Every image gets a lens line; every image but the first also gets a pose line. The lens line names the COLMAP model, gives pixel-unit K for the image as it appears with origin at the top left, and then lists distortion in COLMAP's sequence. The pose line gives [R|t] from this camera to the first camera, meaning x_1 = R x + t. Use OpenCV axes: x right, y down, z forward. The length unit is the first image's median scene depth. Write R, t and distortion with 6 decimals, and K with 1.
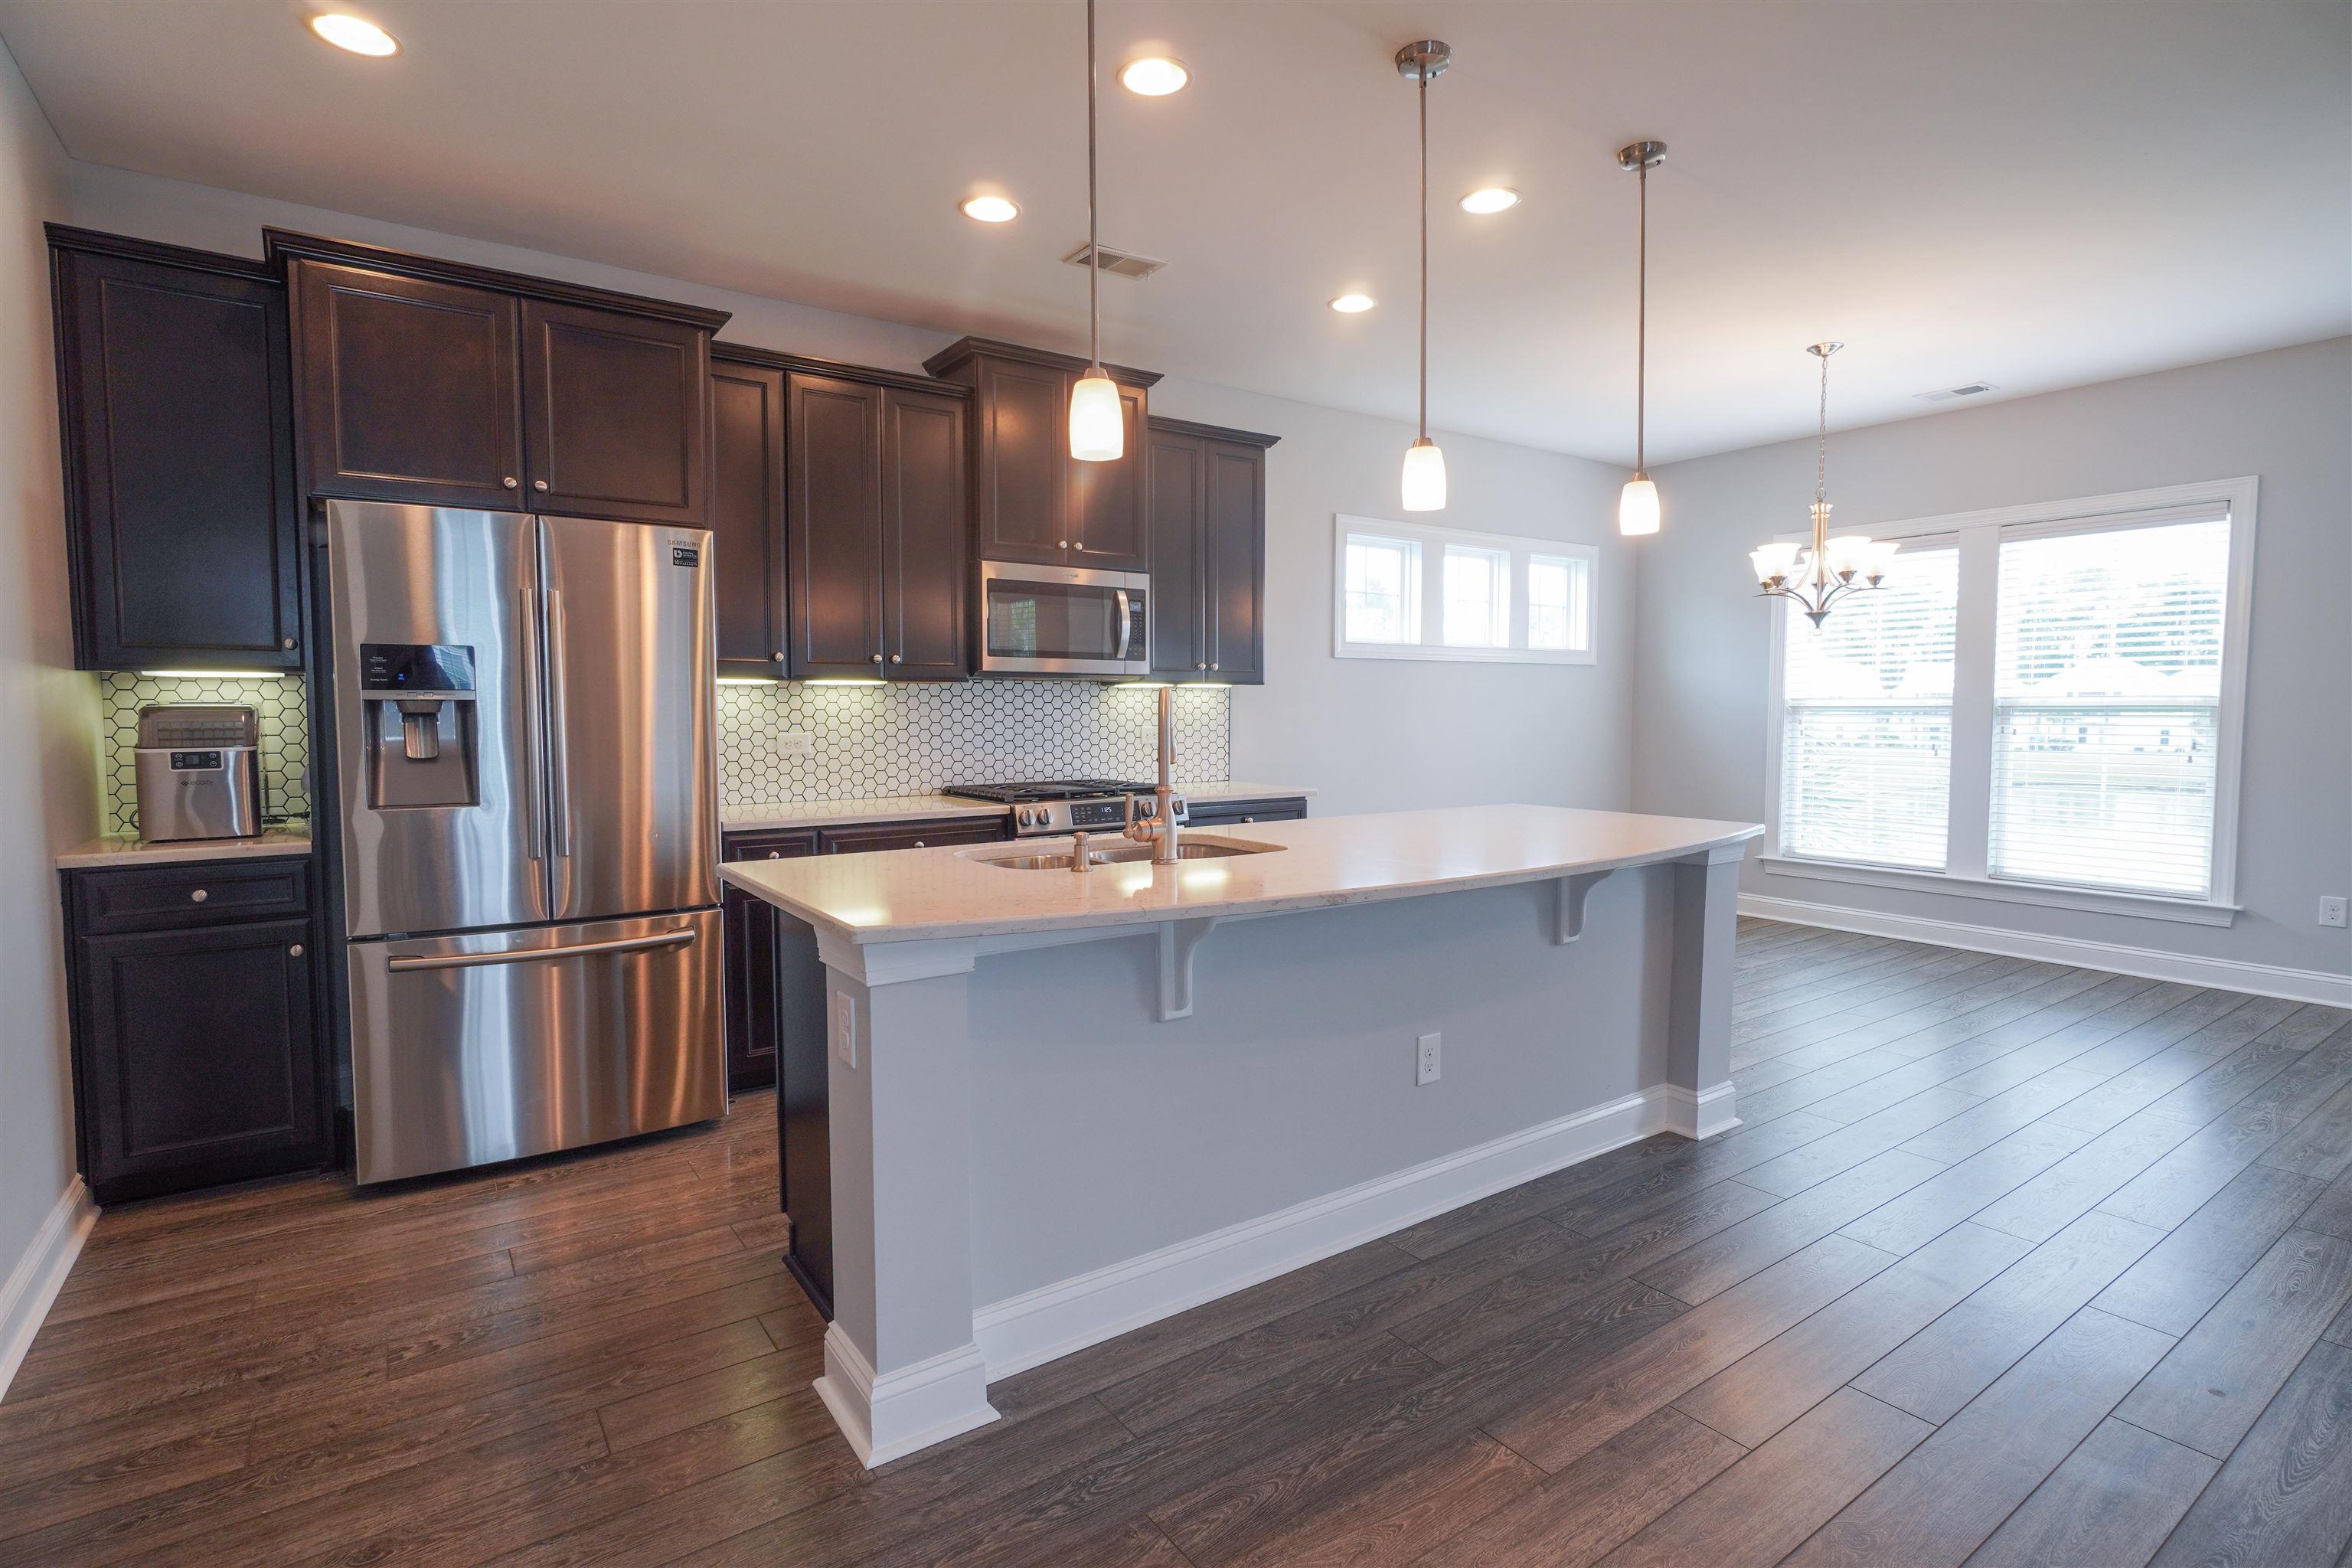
lens RADIAL K [[1138.7, 0, 1169.5], [0, 1138.7, 774.8], [0, 0, 1]] dist [-0.001273, 0.001085]
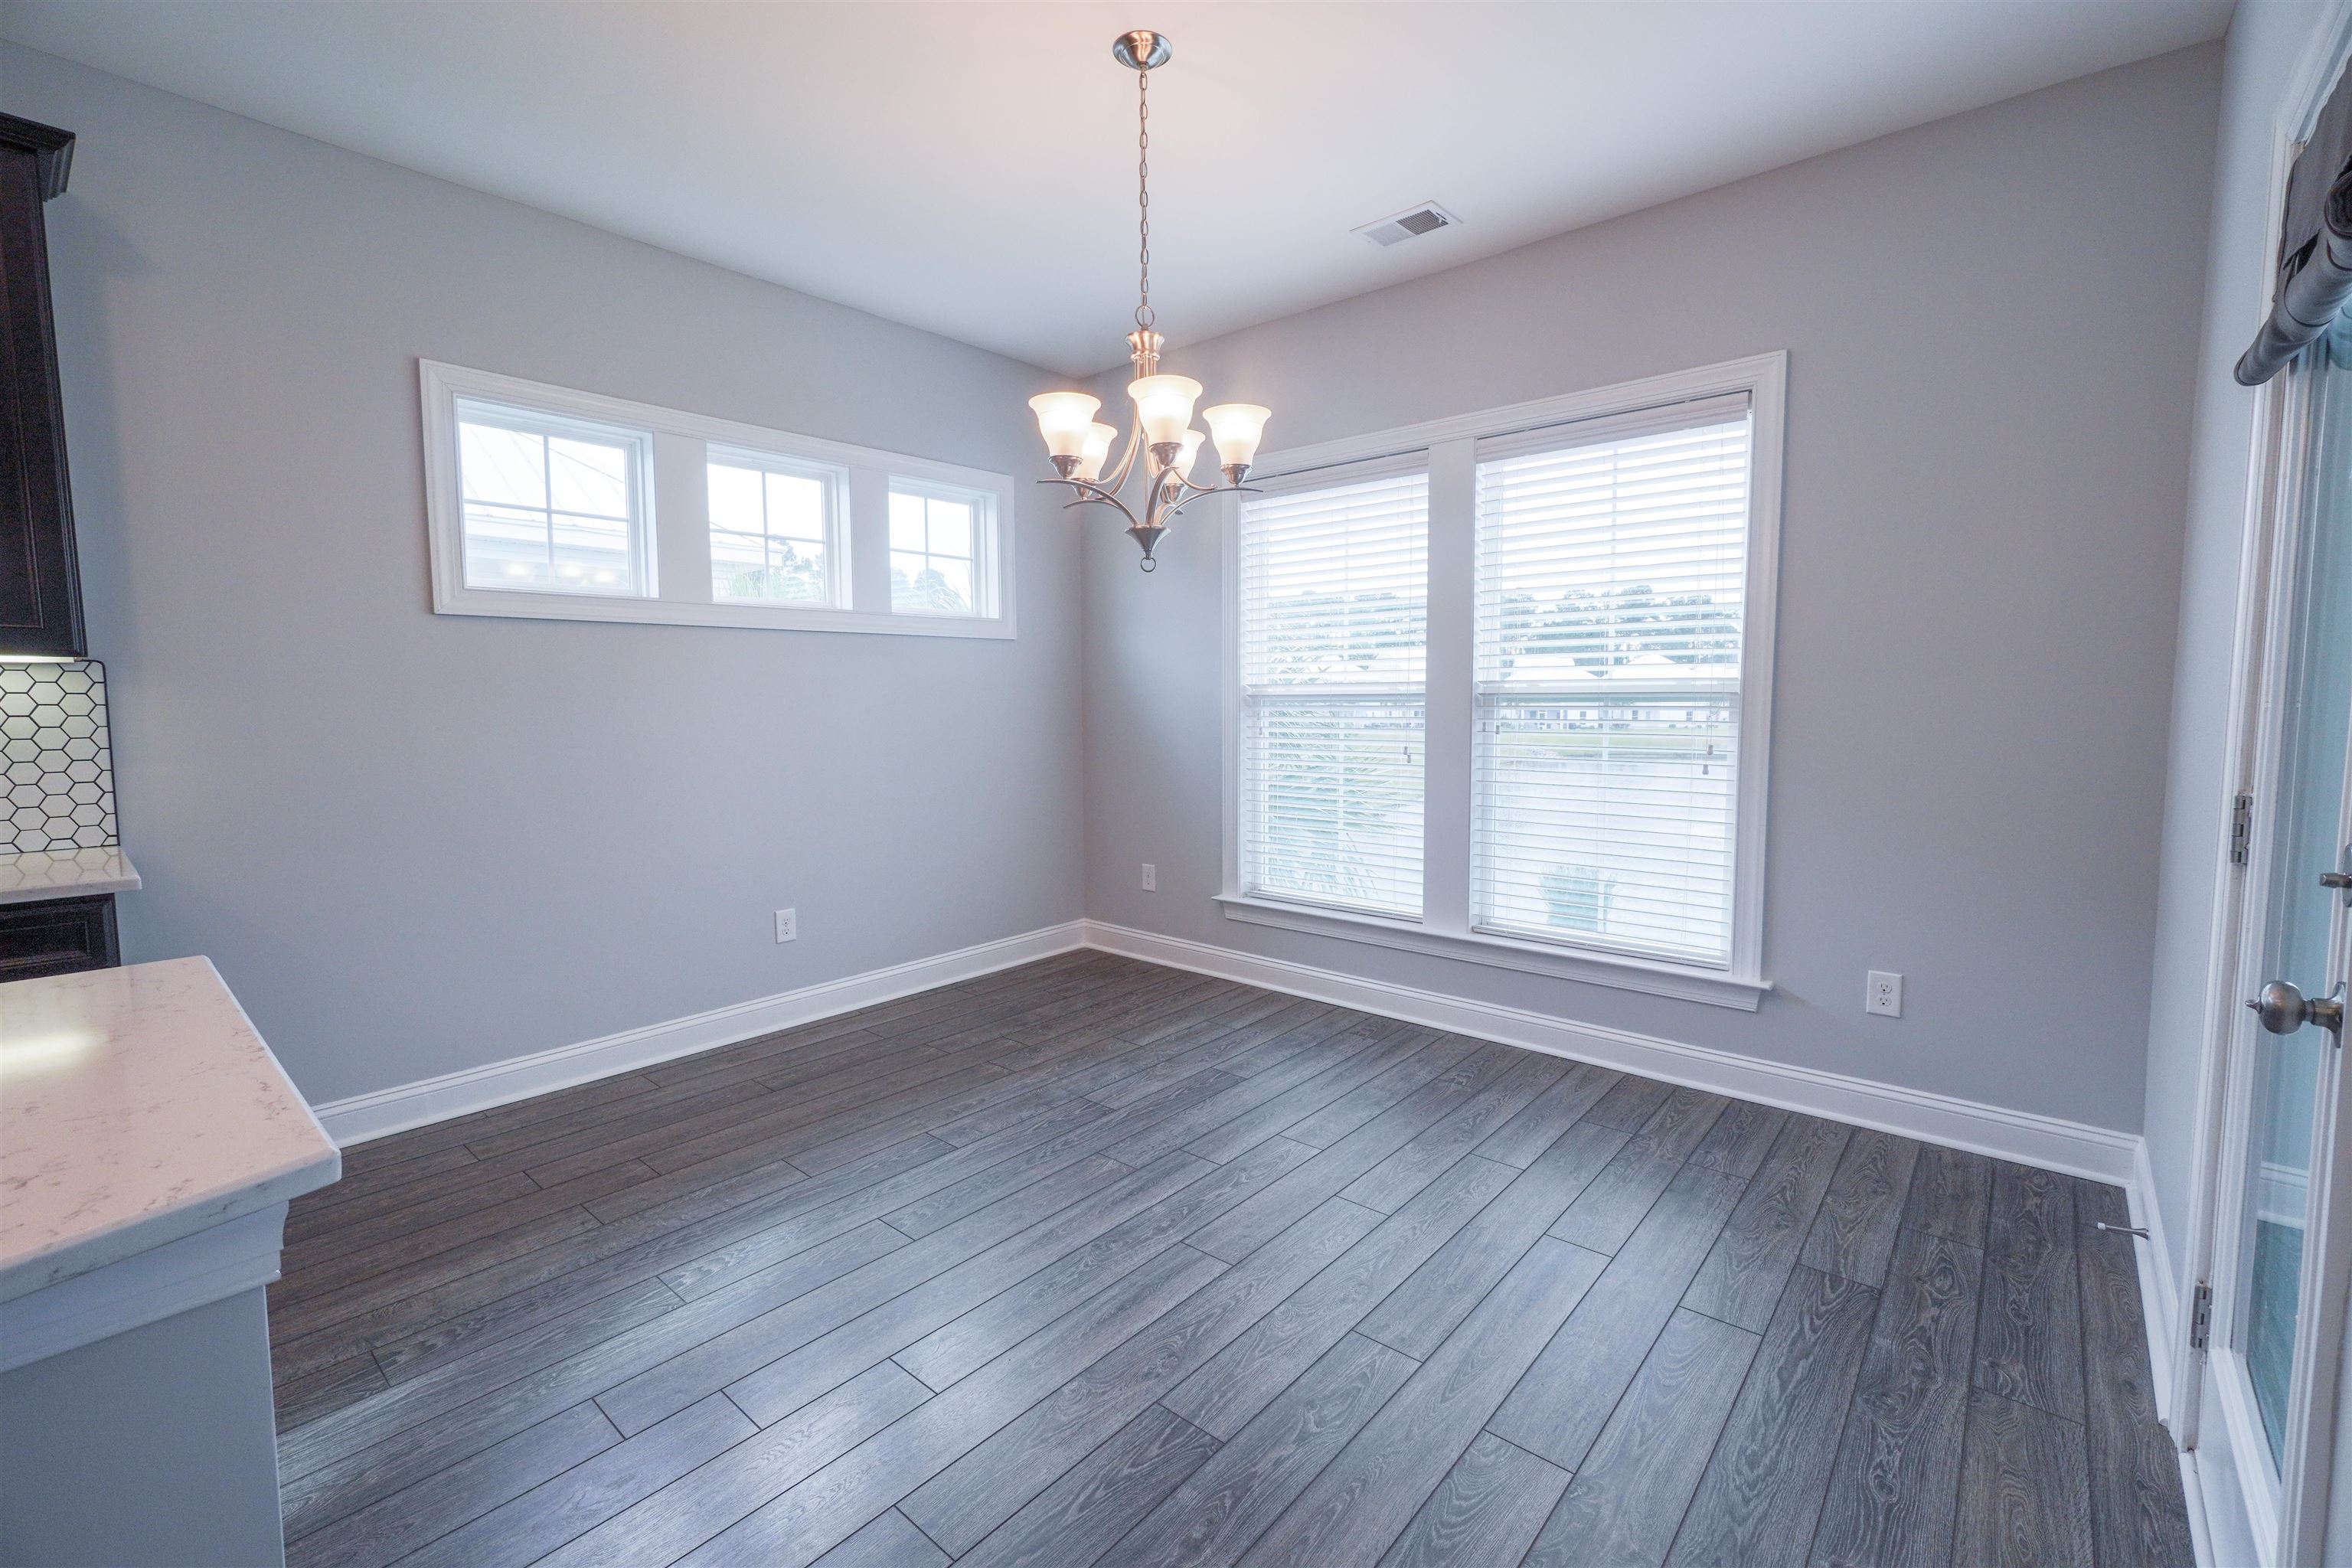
lens RADIAL K [[1003.4, 0, 1165.8], [0, 1003.4, 773.9], [0, 0, 1]] dist [-0.004474, 0.001051]
pose [[0.971879, -0.022655, 0.234387, 0.386495], [0.018709, 0.999644, 0.019047, -0.025700], [-0.234735, -0.014126, 0.971957, 0.430815]]
